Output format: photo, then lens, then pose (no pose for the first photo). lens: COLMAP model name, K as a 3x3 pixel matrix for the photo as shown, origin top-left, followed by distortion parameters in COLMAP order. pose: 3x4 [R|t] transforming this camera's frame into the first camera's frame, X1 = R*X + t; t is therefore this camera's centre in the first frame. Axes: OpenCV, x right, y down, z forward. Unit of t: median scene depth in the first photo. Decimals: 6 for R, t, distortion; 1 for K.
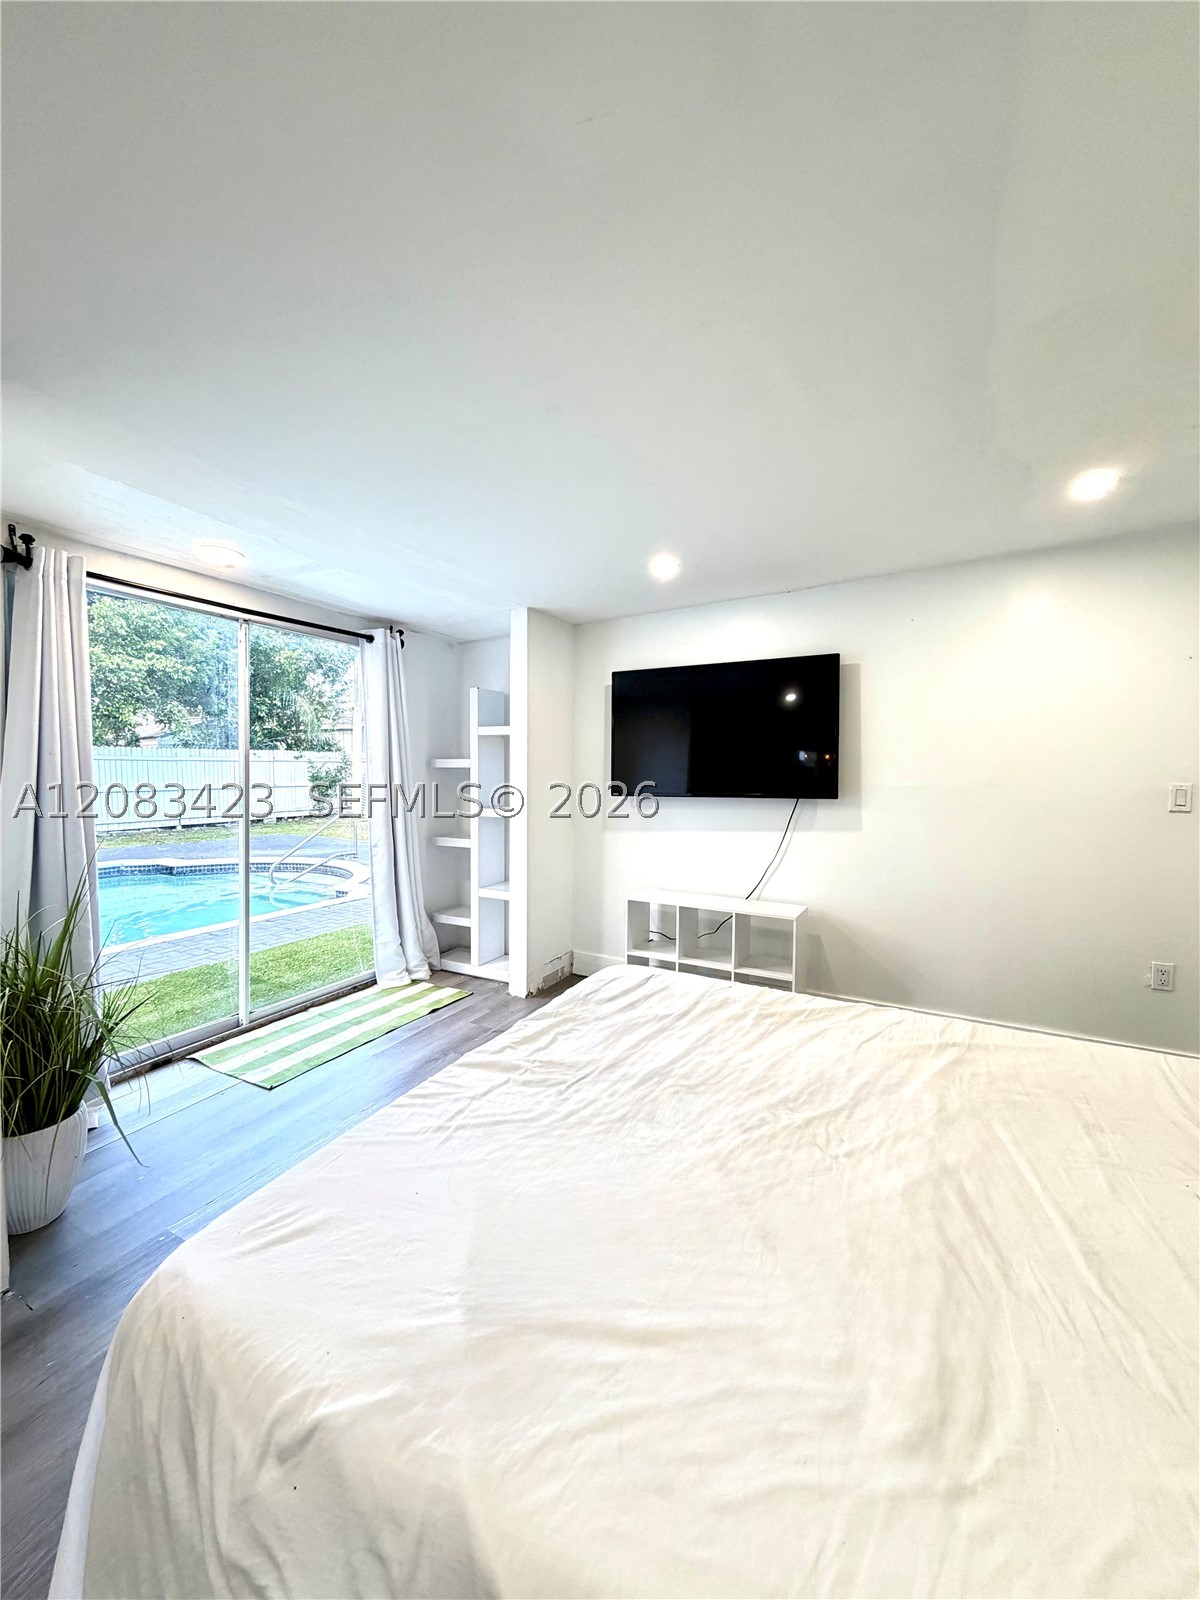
lens RADIAL K [[638.7, 0, 599.2], [0, 638.7, 800.2], [0, 0, 1]] dist [0.001445, 0.000403]
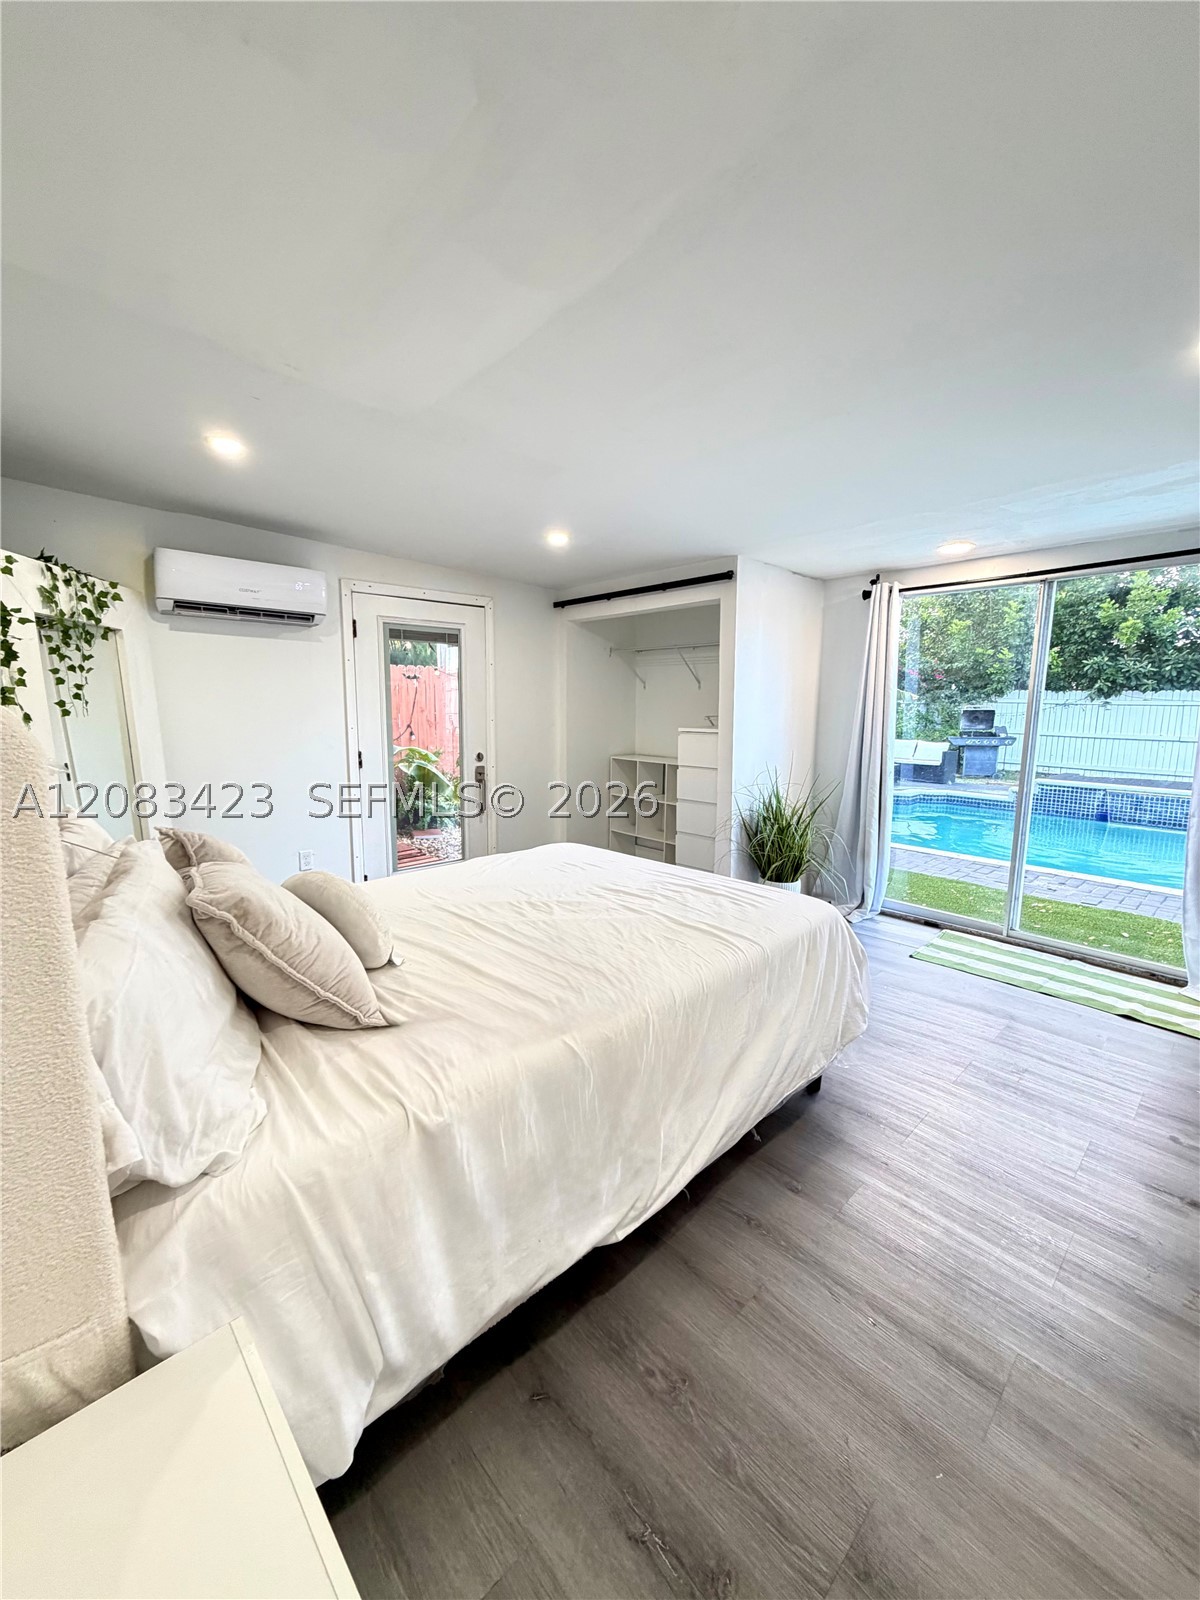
lens RADIAL K [[638.7, 0, 600.7], [0, 638.7, 802.3], [0, 0, 1]] dist [0.001445, 0.000403]
pose [[-0.323196, 0.139434, -0.936003, 0.749868], [-0.055867, 0.984549, 0.165956, -0.045446], [0.944682, 0.105928, -0.310413, 0.632551]]
